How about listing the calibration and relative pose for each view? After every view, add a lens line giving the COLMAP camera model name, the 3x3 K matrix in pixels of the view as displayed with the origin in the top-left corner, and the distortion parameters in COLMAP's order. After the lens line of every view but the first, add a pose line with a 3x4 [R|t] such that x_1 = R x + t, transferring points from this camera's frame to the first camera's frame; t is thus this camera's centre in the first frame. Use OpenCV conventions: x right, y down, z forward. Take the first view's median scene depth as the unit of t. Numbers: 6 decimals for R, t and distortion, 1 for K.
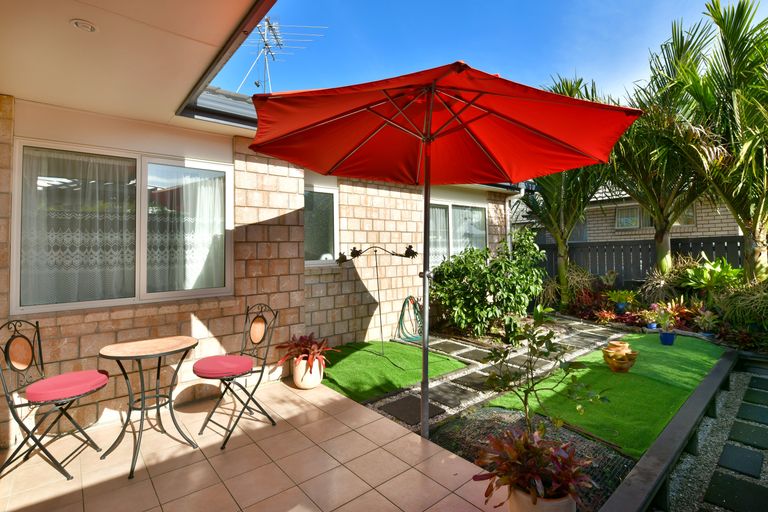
lens RADIAL K [[374.1, 0, 385.8], [0, 374.1, 240.4], [0, 0, 1]] dist [-0.003421, -0.001095]
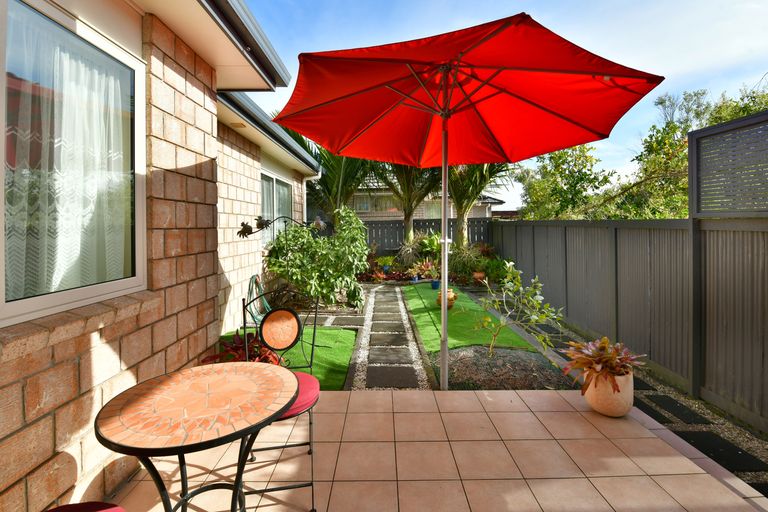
lens RADIAL K [[340.2, 0, 384.8], [0, 340.2, 228.0], [0, 0, 1]] dist [-0.000373, -0.000049]
pose [[0.643596, 0.008956, 0.765313, -0.550371], [-0.020556, 0.999773, 0.005587, 0.039567], [-0.765089, -0.019328, 0.643634, 0.367671]]
